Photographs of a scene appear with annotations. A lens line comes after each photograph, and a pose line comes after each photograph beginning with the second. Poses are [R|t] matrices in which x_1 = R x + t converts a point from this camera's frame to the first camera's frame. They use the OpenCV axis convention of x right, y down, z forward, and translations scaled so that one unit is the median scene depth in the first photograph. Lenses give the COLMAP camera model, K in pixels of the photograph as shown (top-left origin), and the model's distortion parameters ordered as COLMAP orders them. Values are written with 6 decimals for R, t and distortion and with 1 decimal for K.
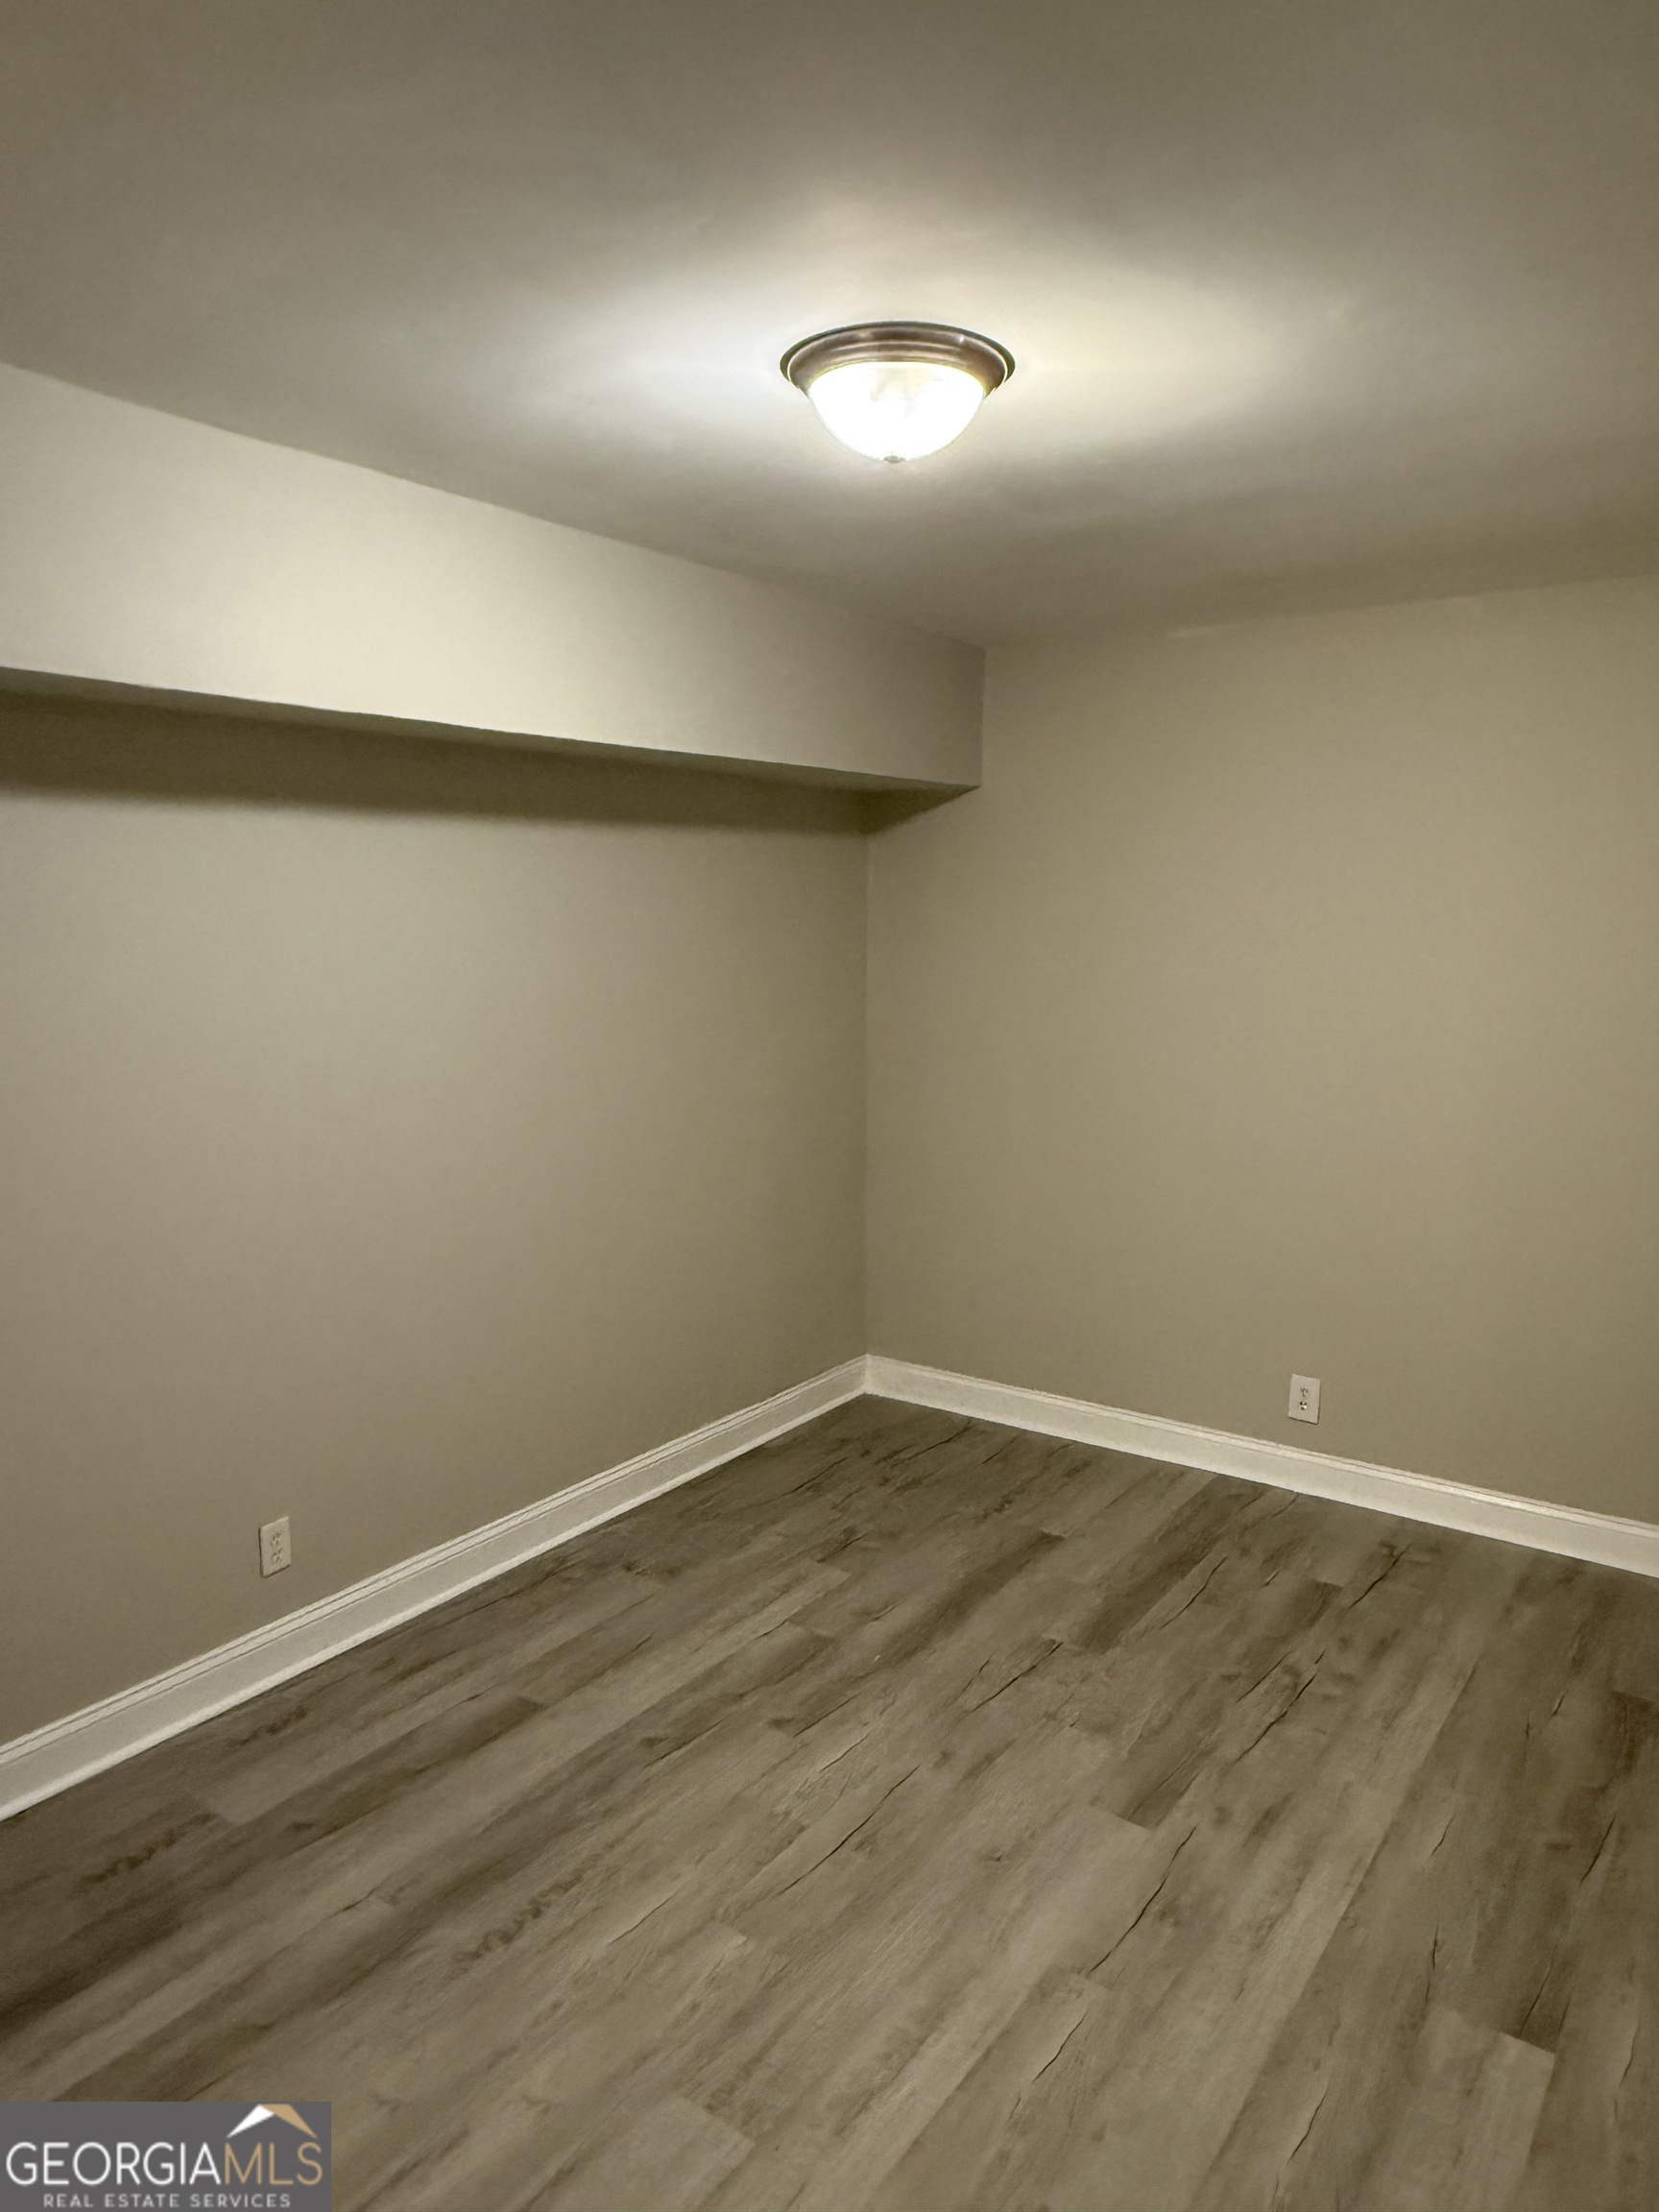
lens RADIAL K [[1454.3, 0, 829.9], [0, 1454.3, 1086.4], [0, 0, 1]] dist [0.003940, 0.001225]
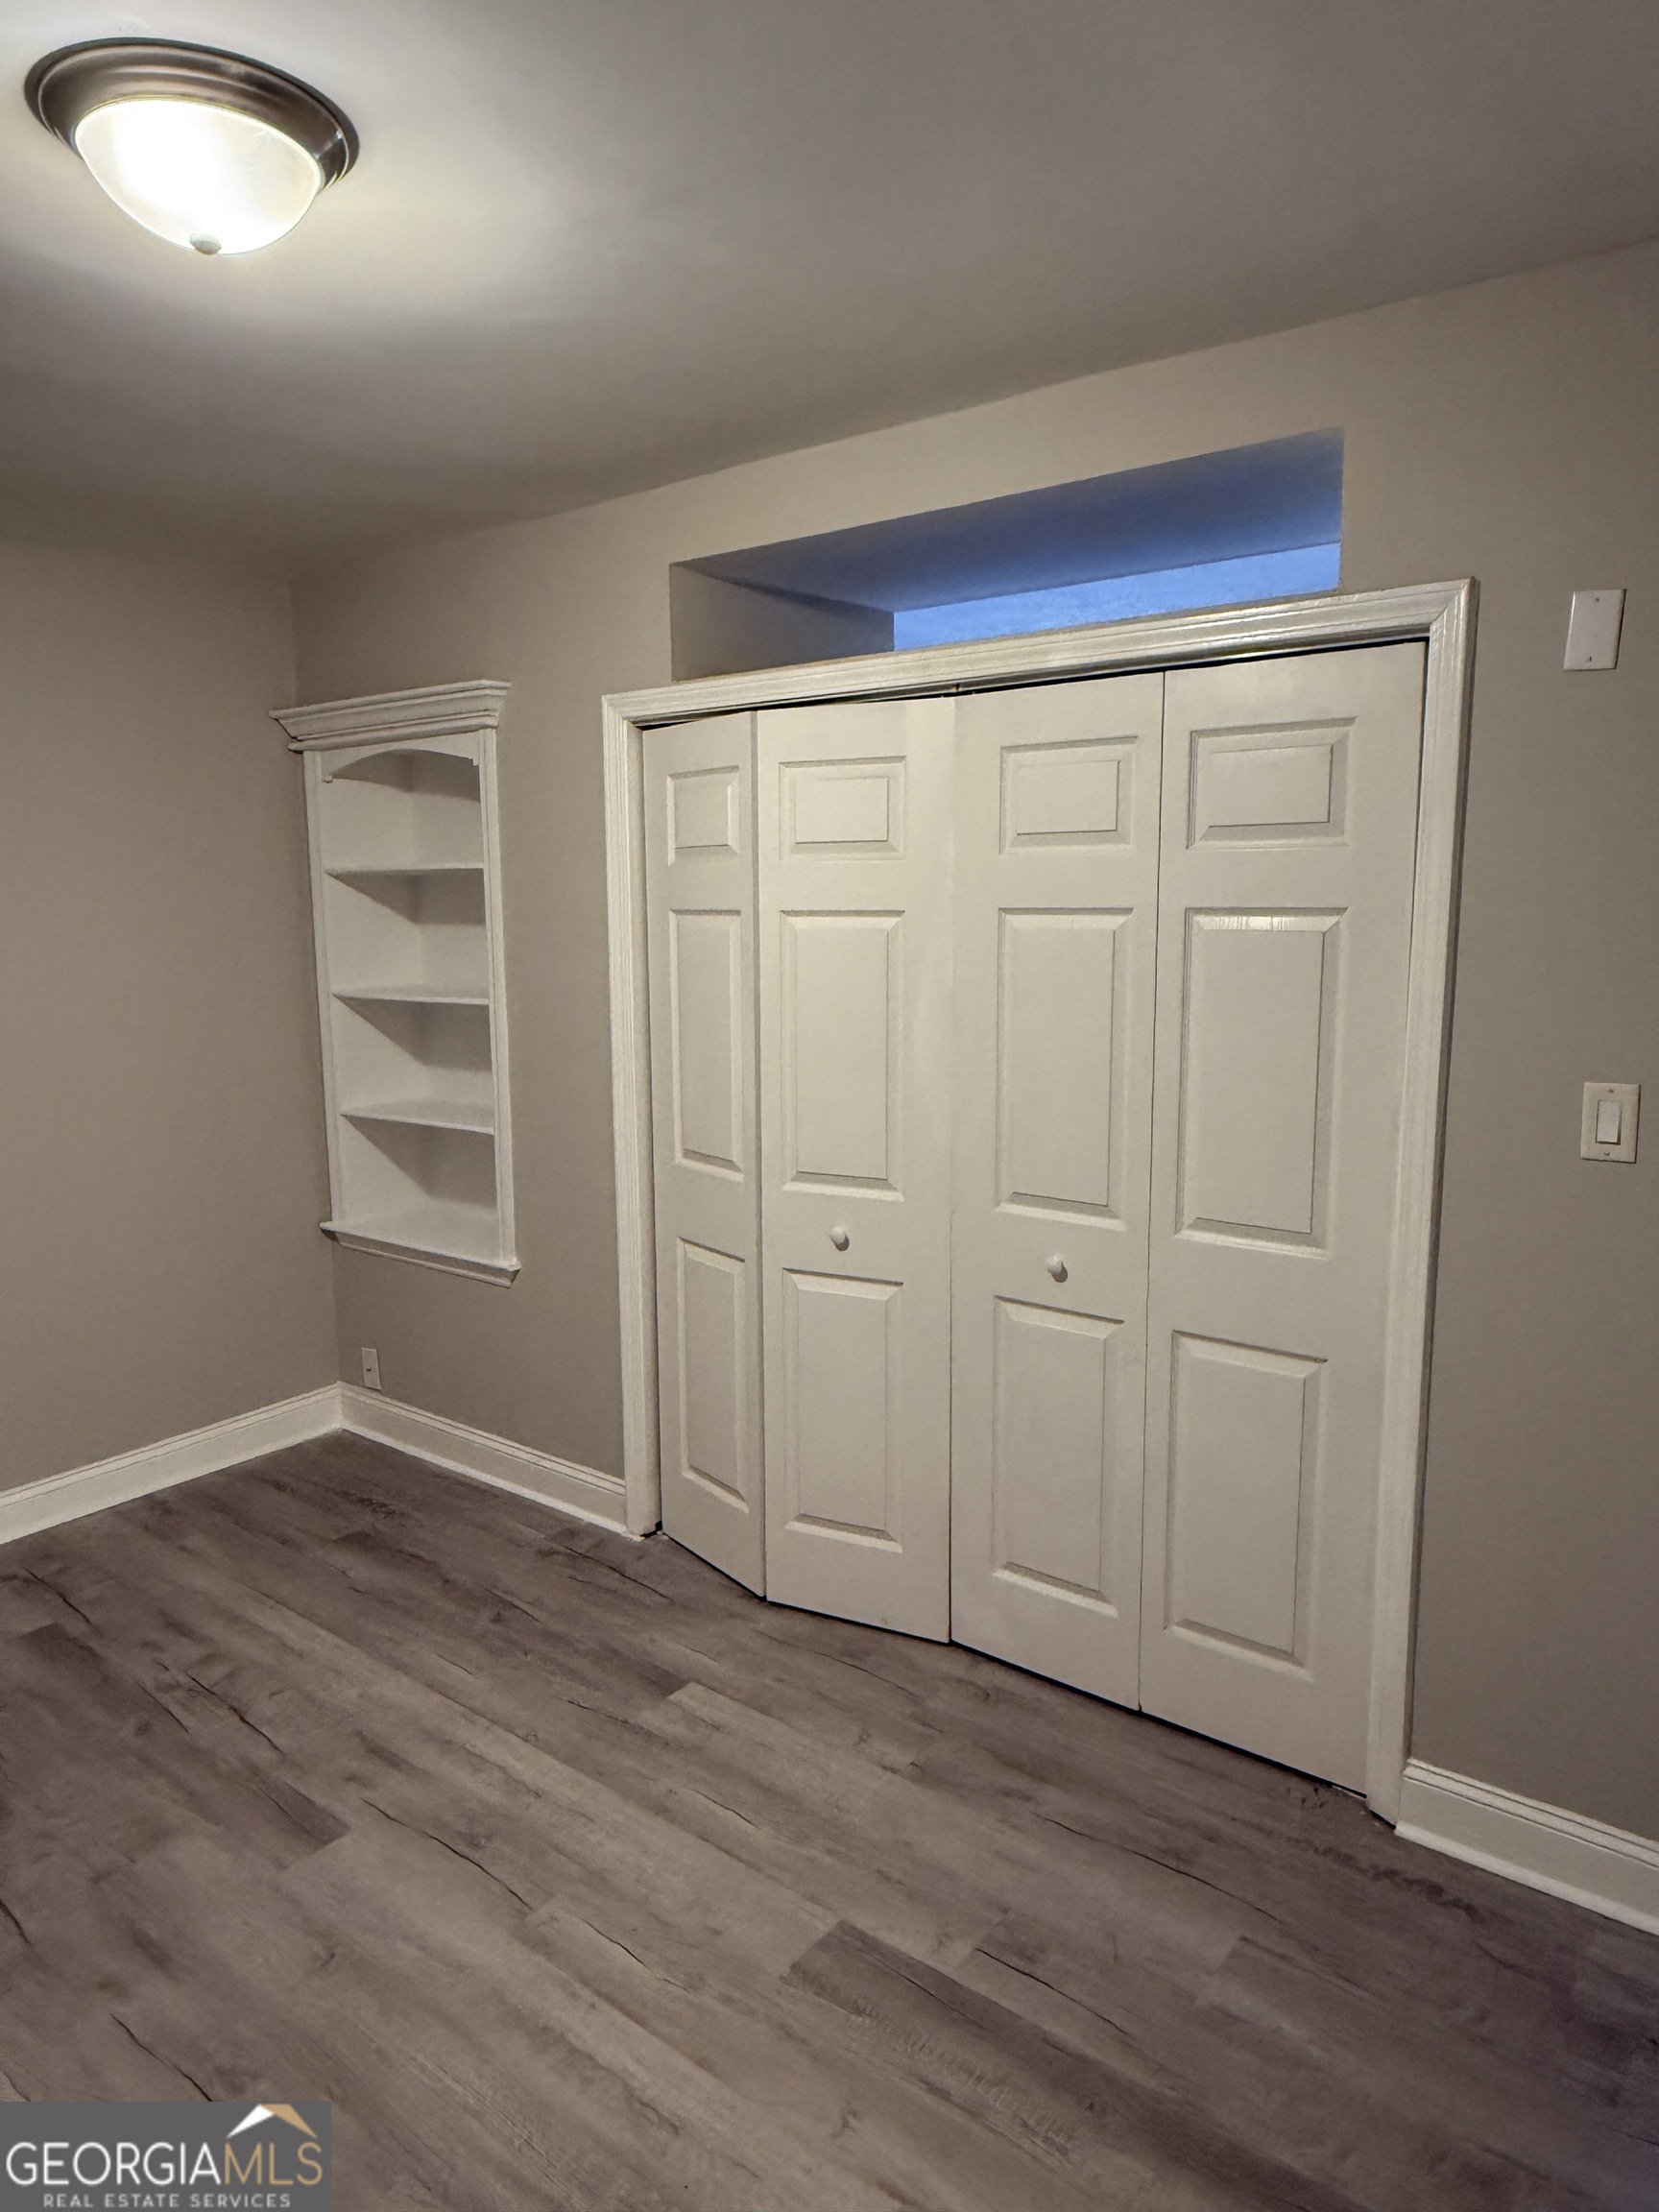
lens RADIAL K [[1454.3, 0, 833.9], [0, 1454.3, 1110.1], [0, 0, 1]] dist [0.003940, 0.001225]
pose [[0.068271, -0.170179, 0.983045, -0.569026], [0.153212, 0.975444, 0.158222, -0.042068], [-0.985832, 0.139812, 0.092668, 0.509284]]
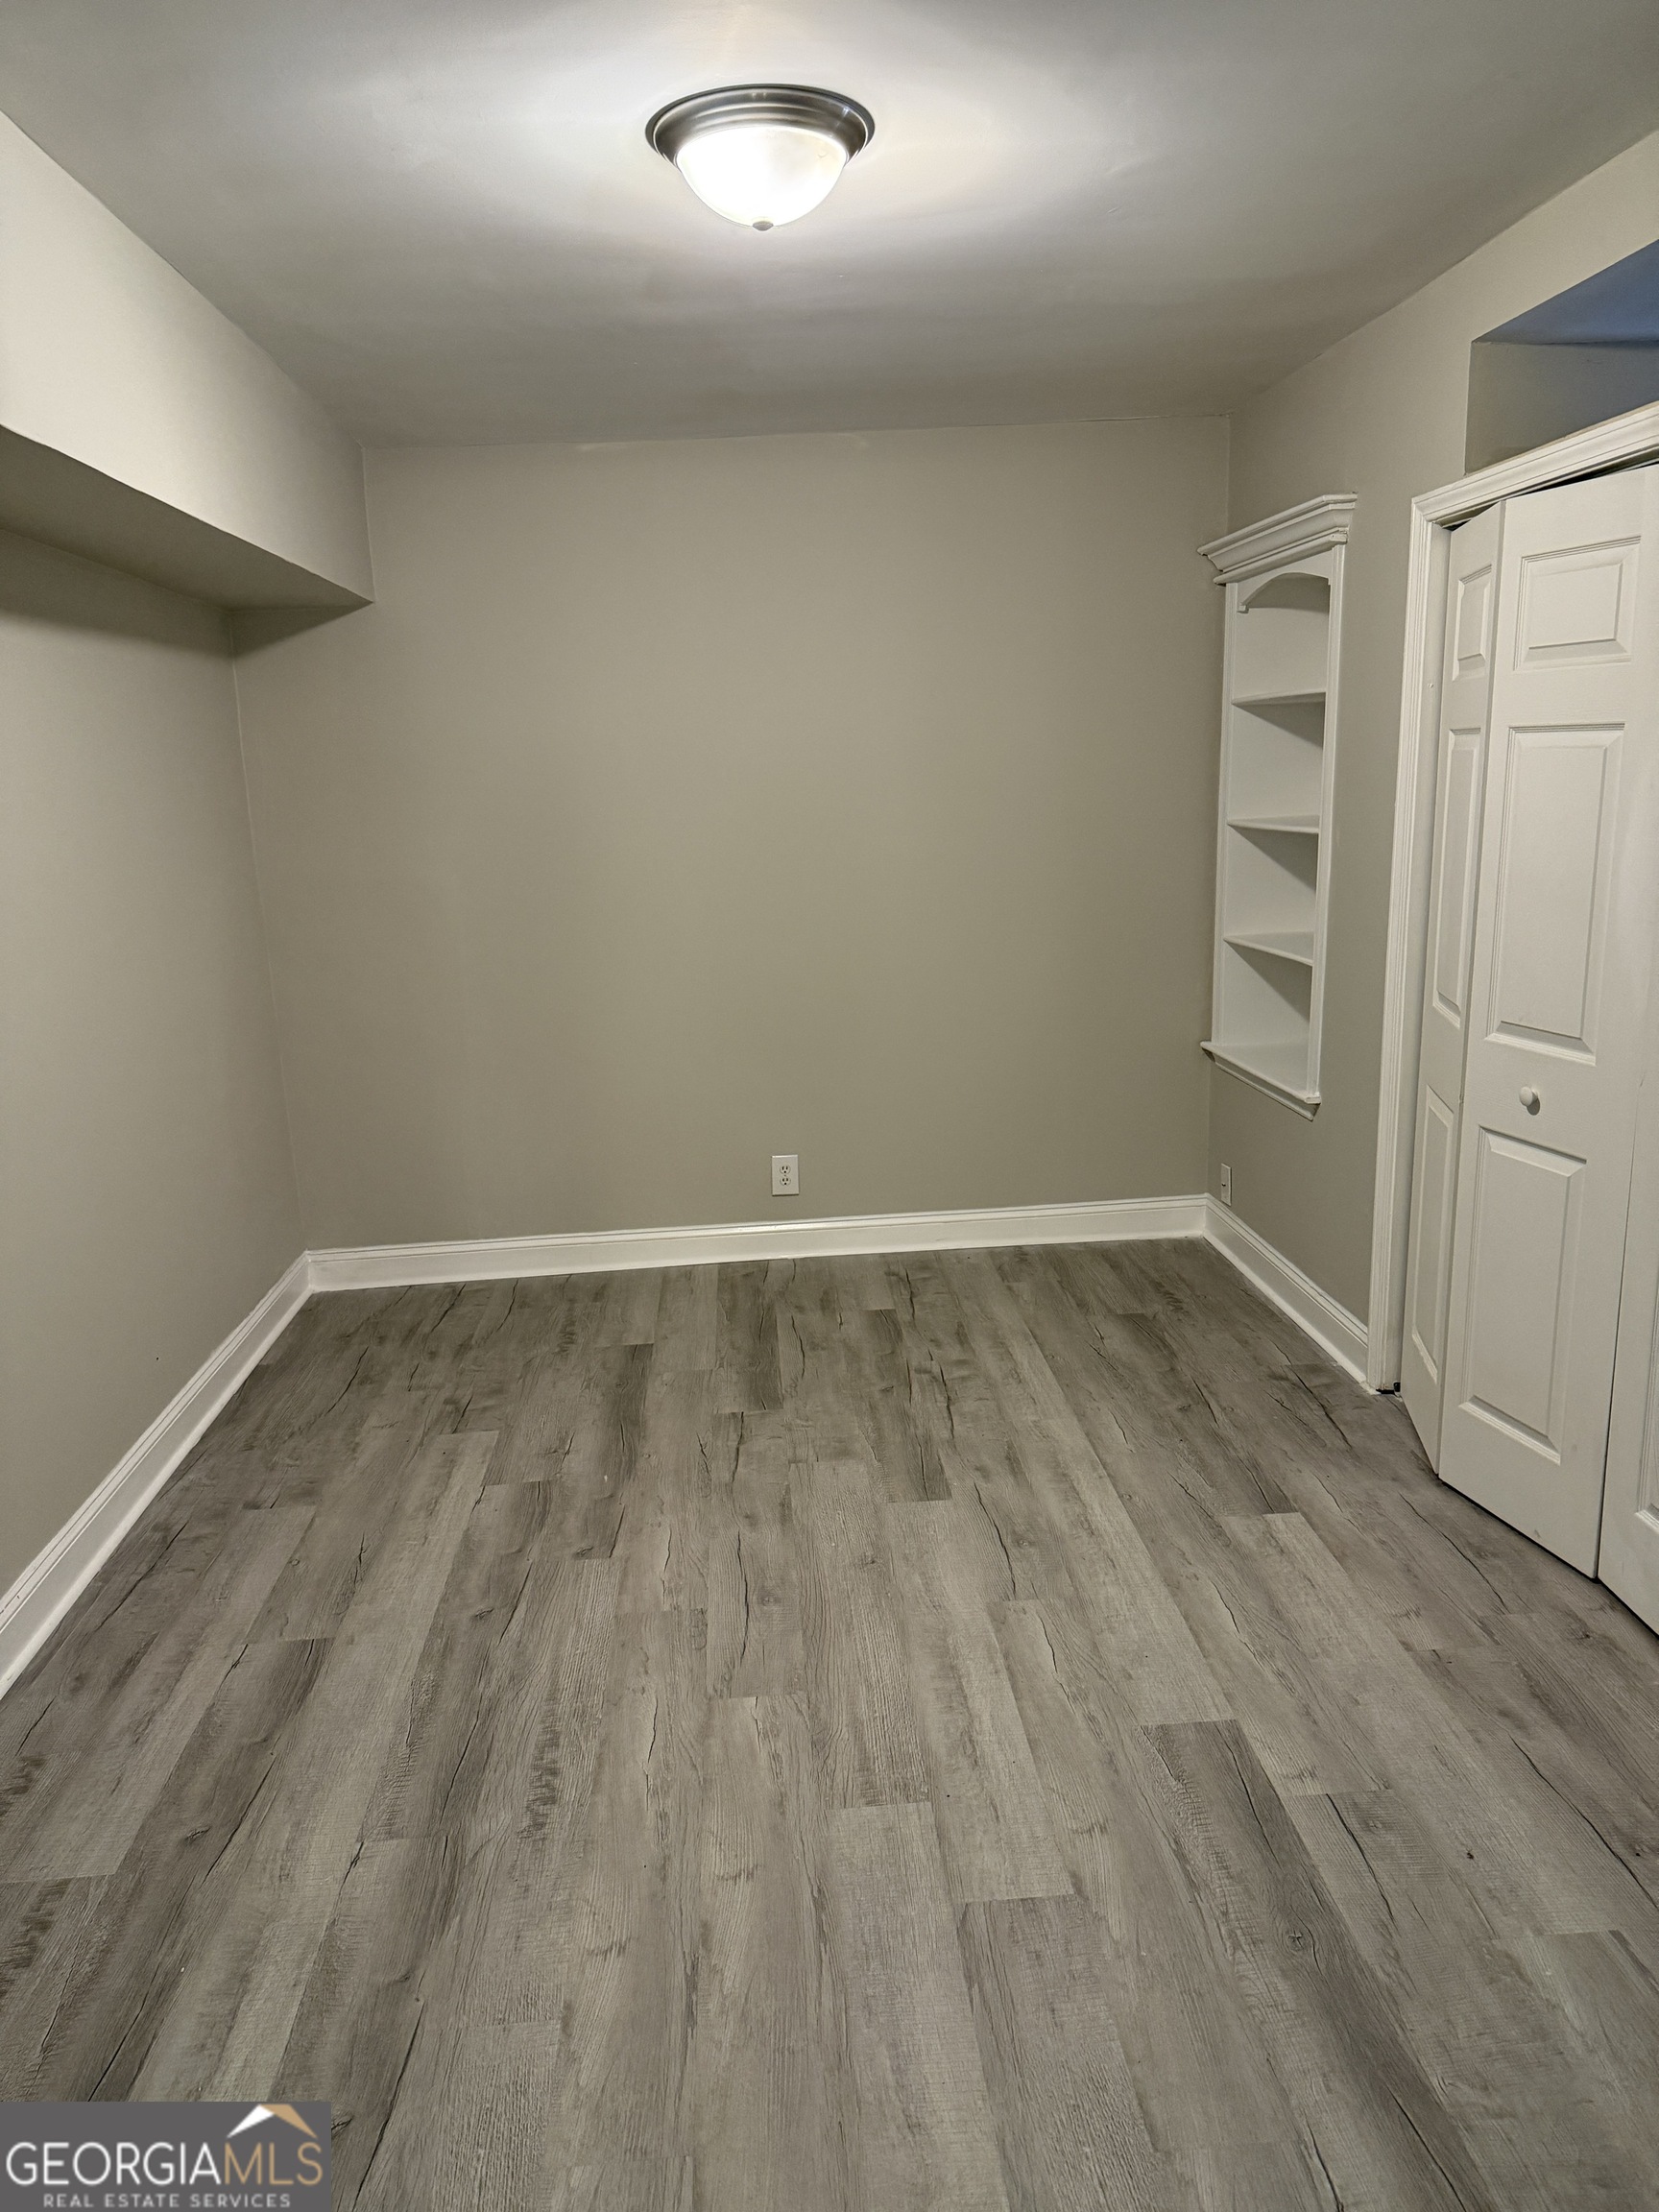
lens RADIAL K [[1547.8, 0, 802.3], [0, 1547.8, 1099.3], [0, 0, 1]] dist [0.068364, -0.089733]
pose [[0.785728, -0.174109, 0.593563, -0.515565], [0.131863, 0.984659, 0.114275, 0.039629], [-0.604354, -0.011520, 0.796633, 0.088368]]
